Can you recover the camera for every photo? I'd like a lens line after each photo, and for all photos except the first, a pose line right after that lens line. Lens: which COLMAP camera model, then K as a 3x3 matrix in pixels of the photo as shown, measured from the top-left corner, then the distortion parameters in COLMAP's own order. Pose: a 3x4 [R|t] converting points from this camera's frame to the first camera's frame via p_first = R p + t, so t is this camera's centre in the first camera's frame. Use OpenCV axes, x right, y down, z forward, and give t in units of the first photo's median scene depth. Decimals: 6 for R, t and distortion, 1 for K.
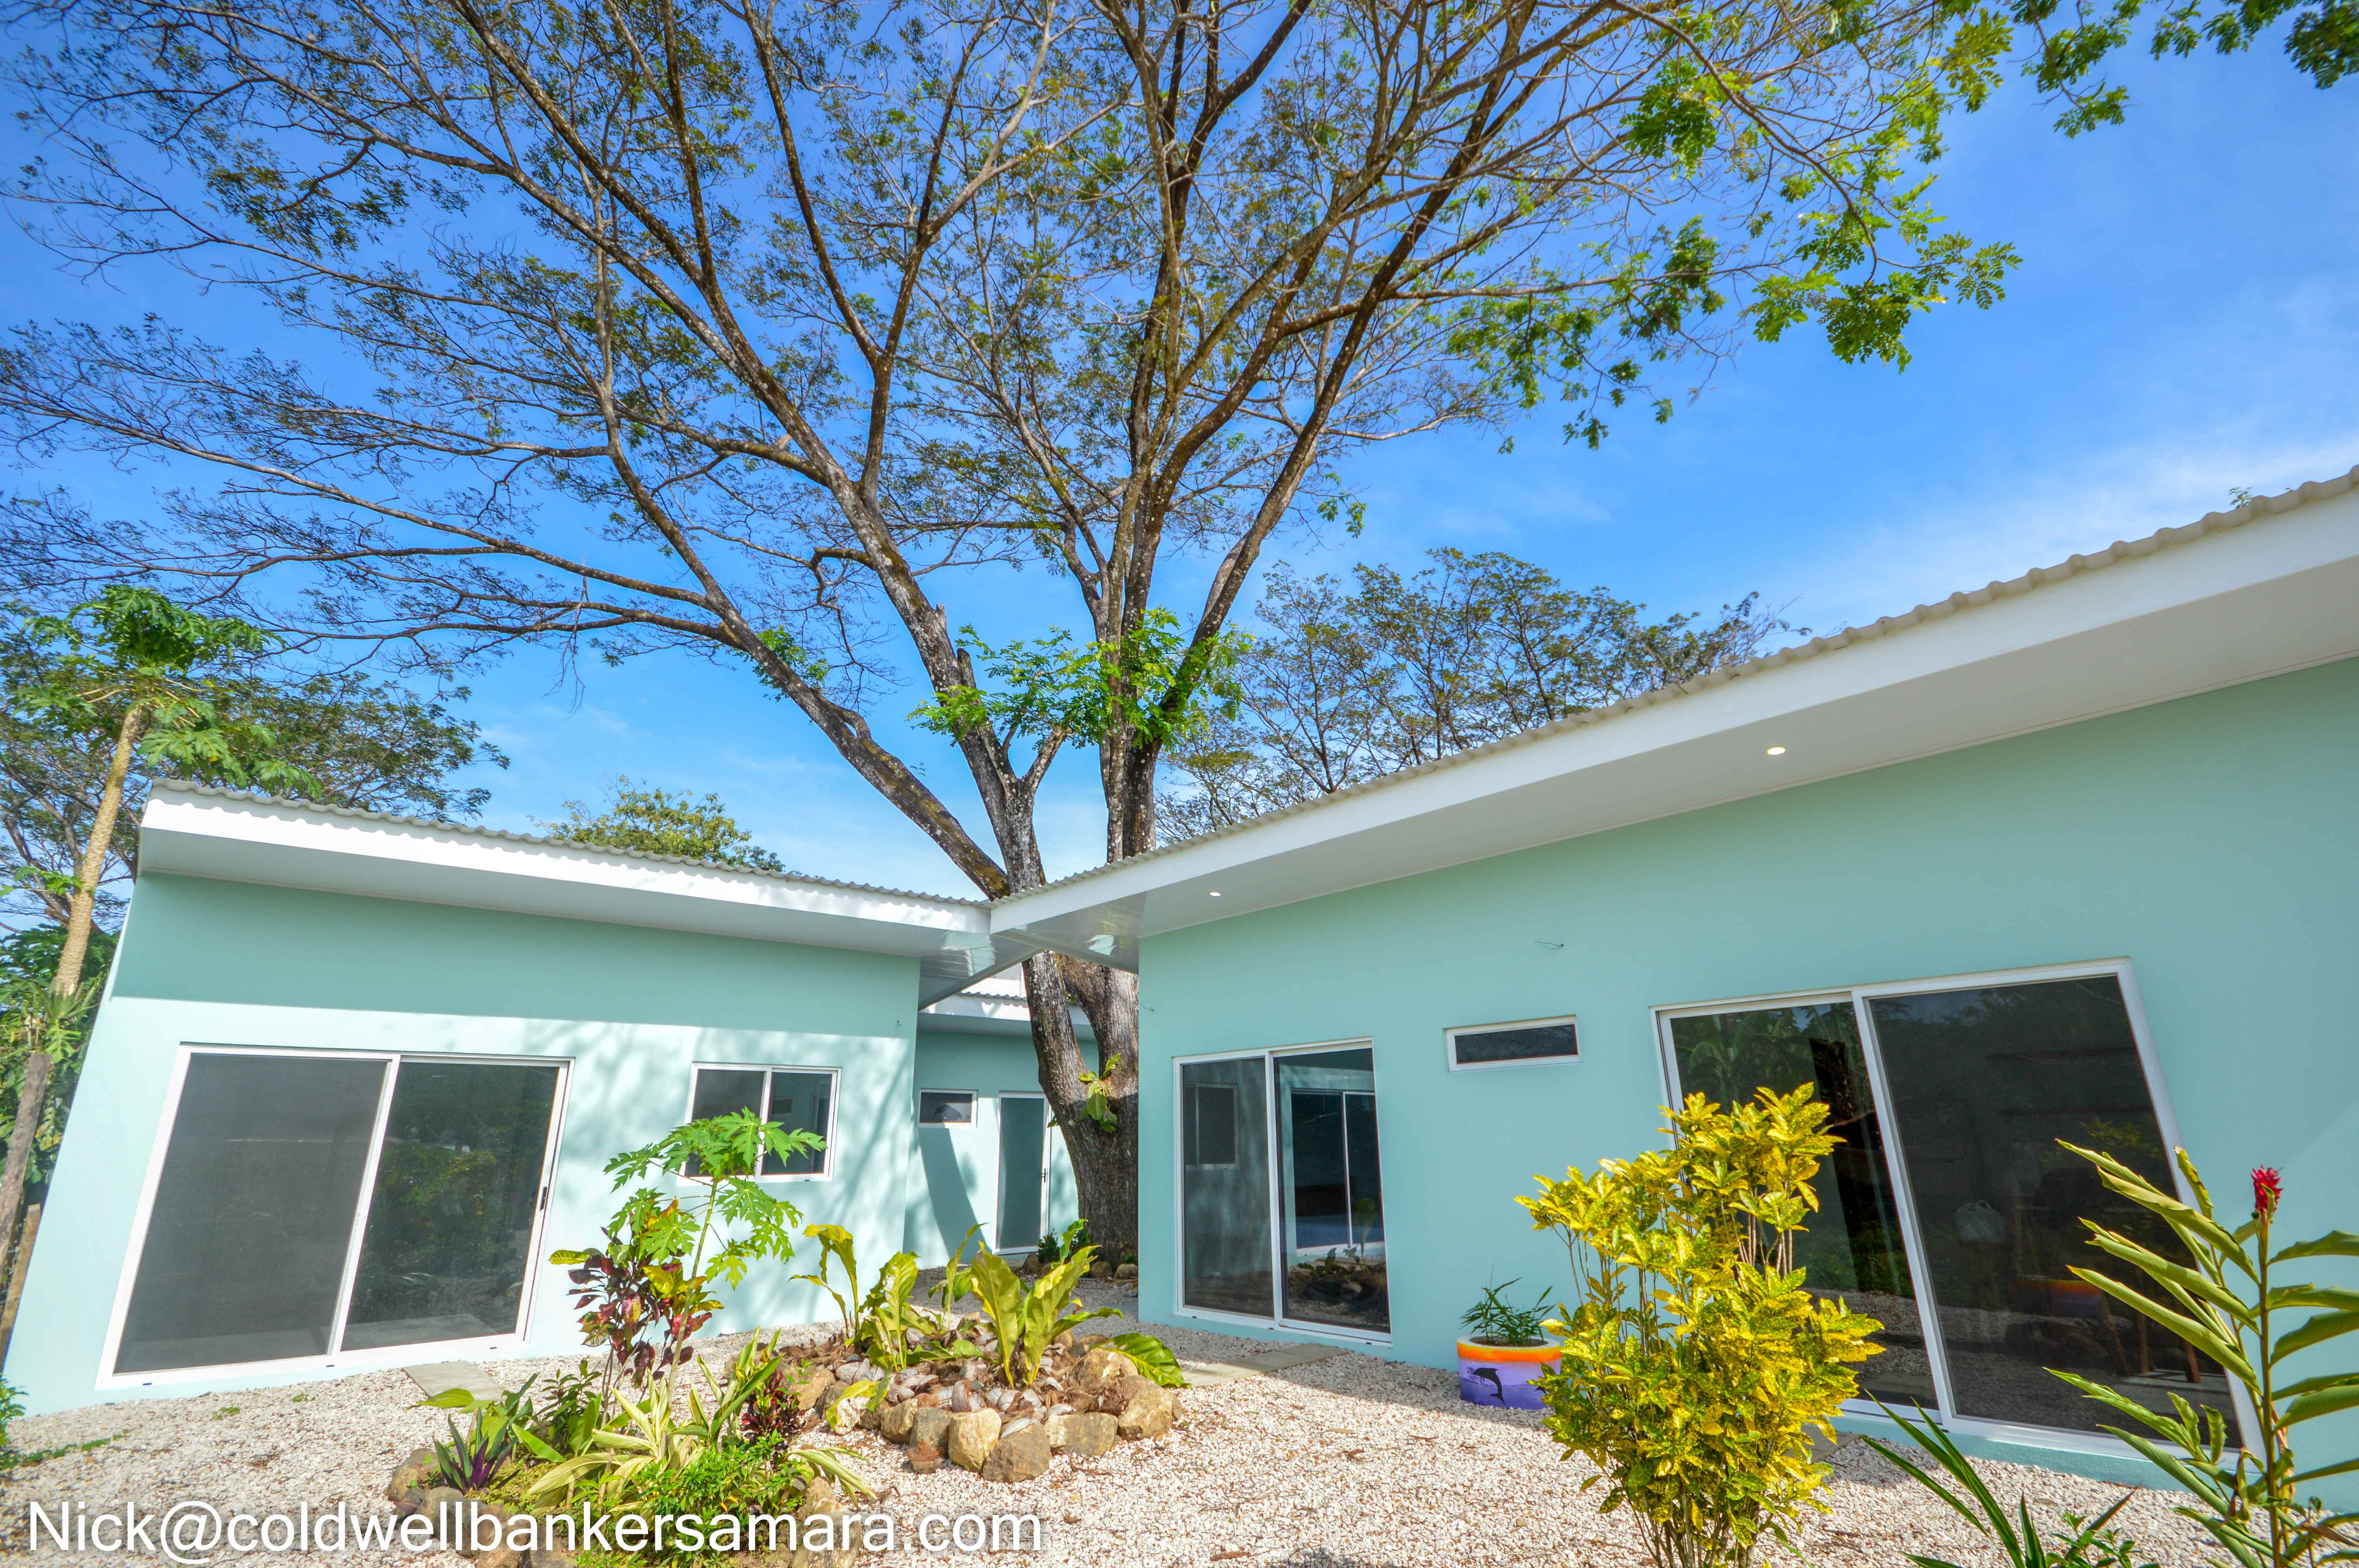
lens RADIAL K [[1052.2, 0, 1180.1], [0, 1052.2, 798.2], [0, 0, 1]] dist [-0.004128, -0.001112]
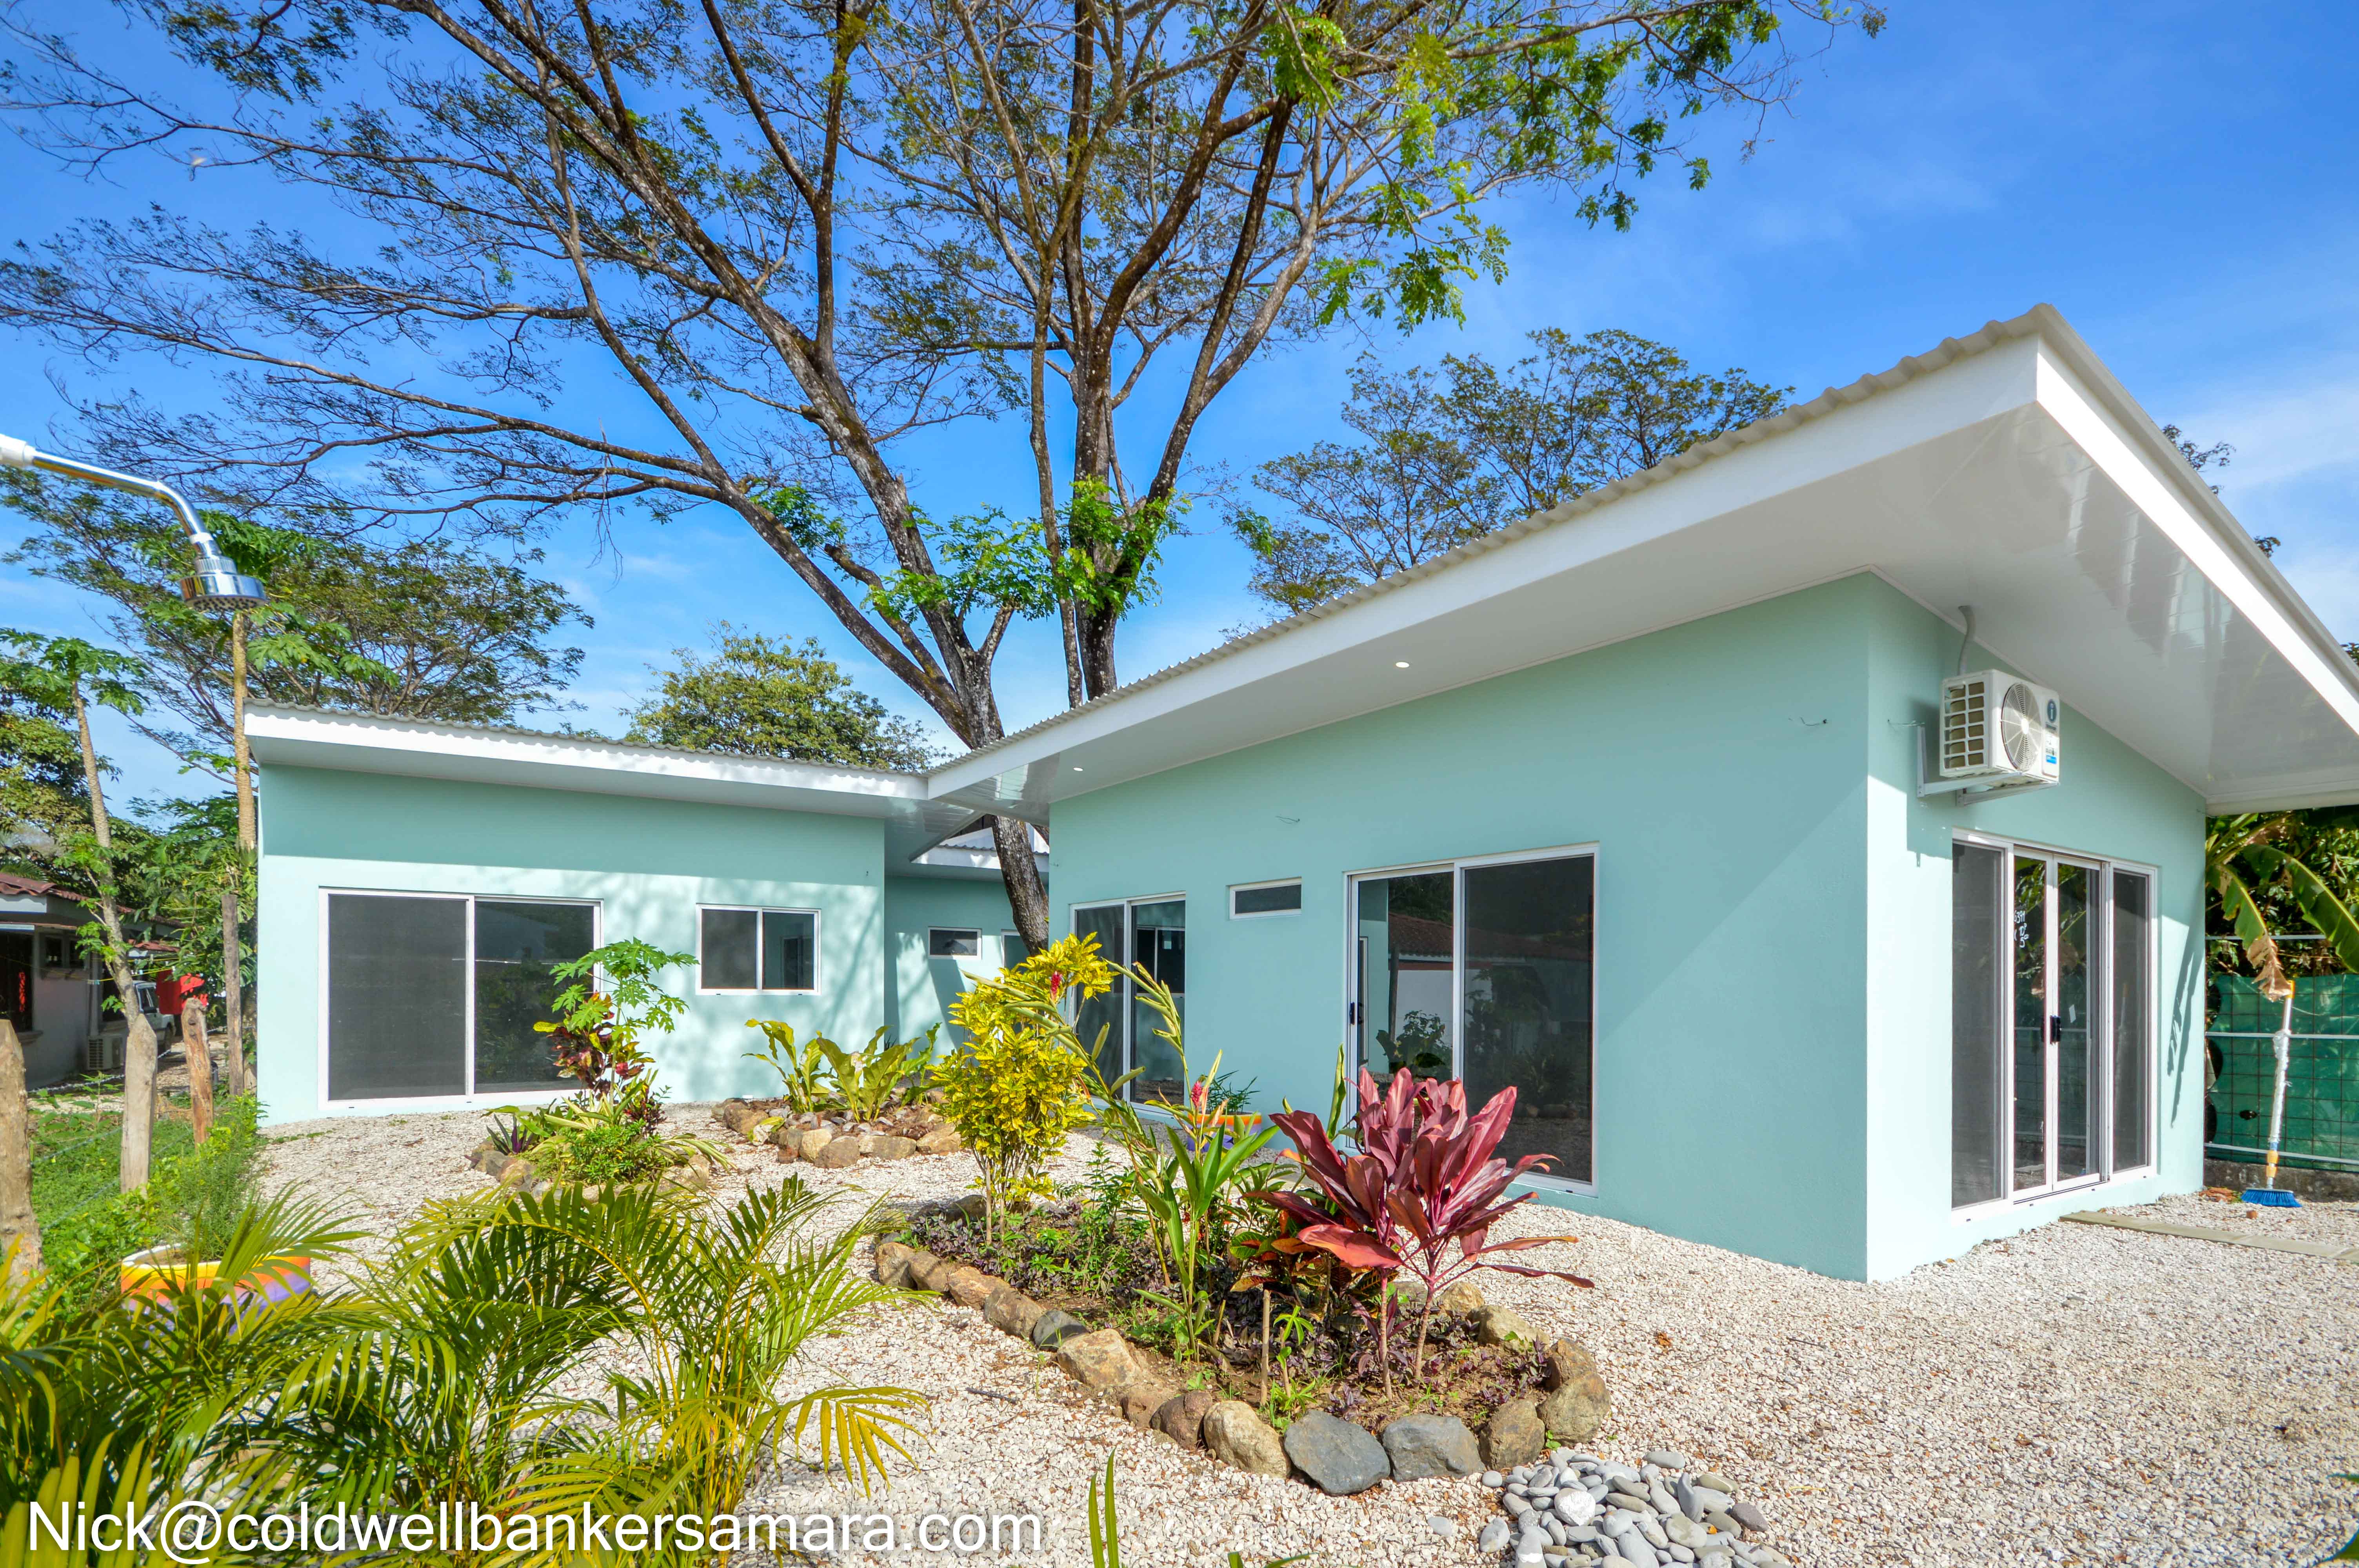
lens RADIAL K [[1113.7, 0, 1182.6], [0, 1113.7, 988.4], [0, 0, 1]] dist [0.001240, -0.002539]
pose [[0.989056, 0.024165, -0.145549, 0.195617], [0.023116, 0.948934, 0.314627, -0.038004], [0.145719, -0.314549, 0.937990, -0.130601]]
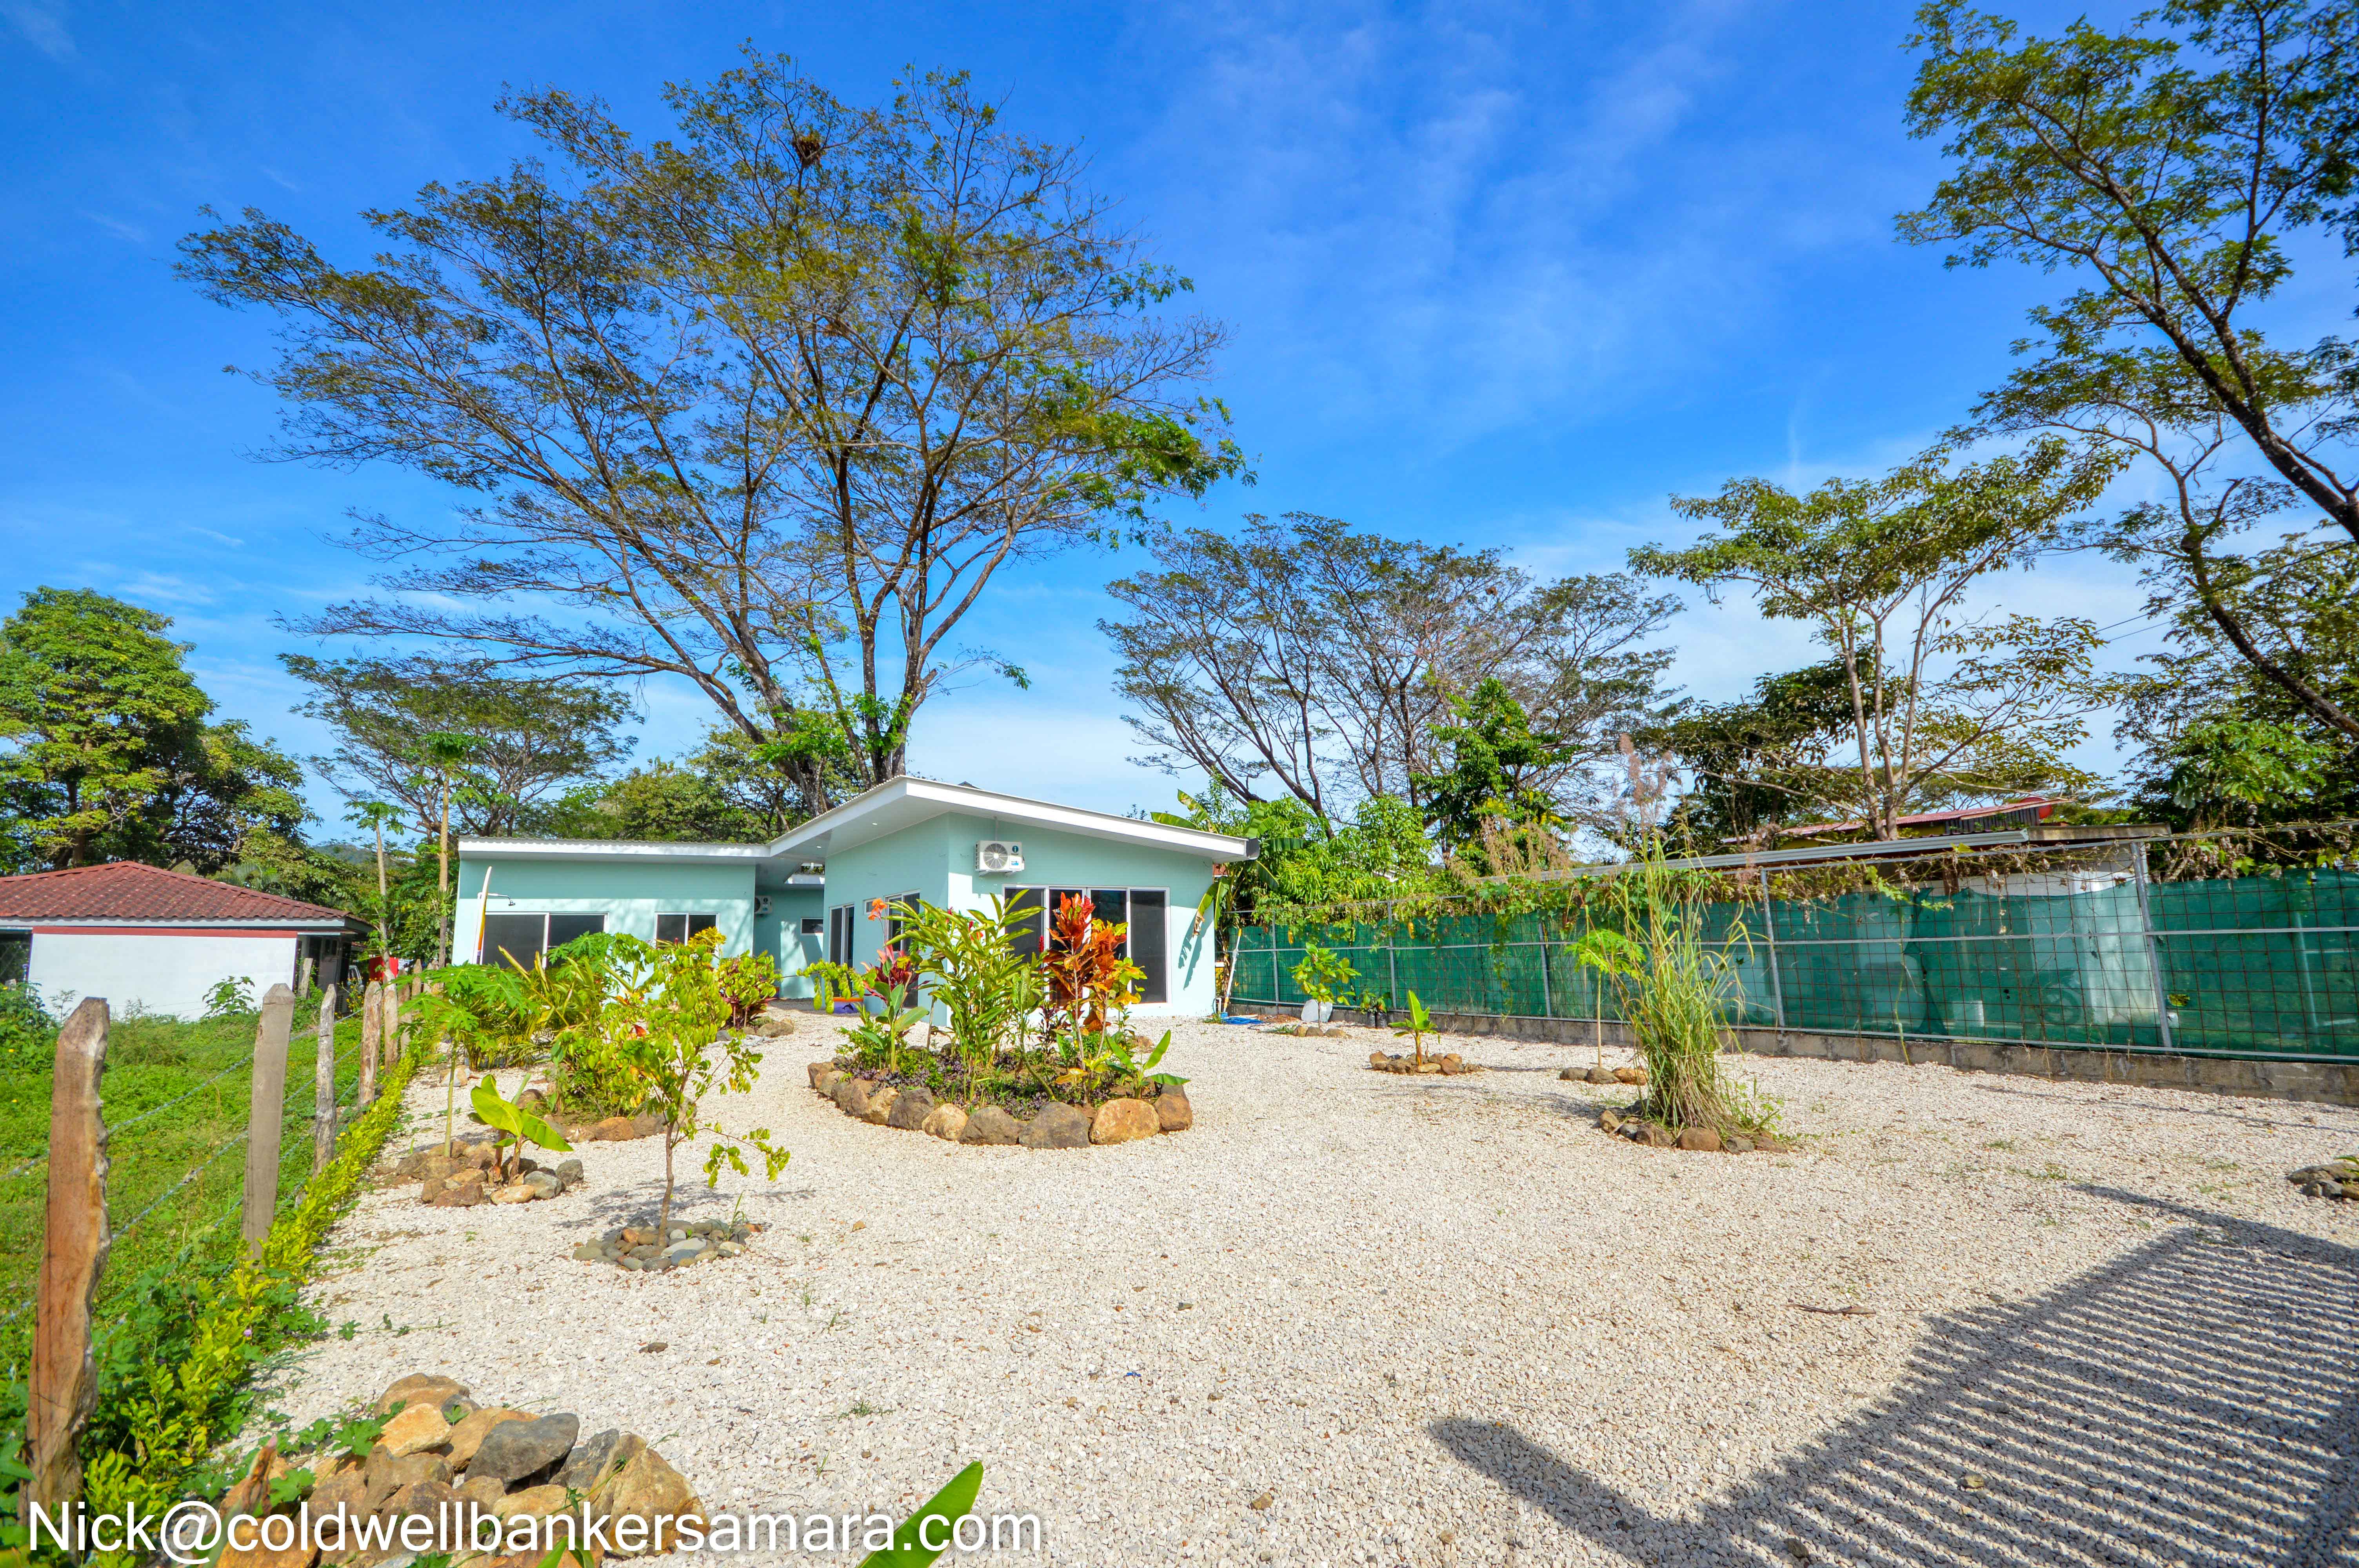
lens RADIAL K [[1093.3, 0, 1182.2], [0, 1093.3, 790.4], [0, 0, 1]] dist [0.009612, -0.007144]
pose [[0.978892, -0.034323, -0.201474, 0.842095], [0.068148, 0.984197, 0.163436, -0.245173], [0.192680, -0.173716, 0.965762, -0.806720]]
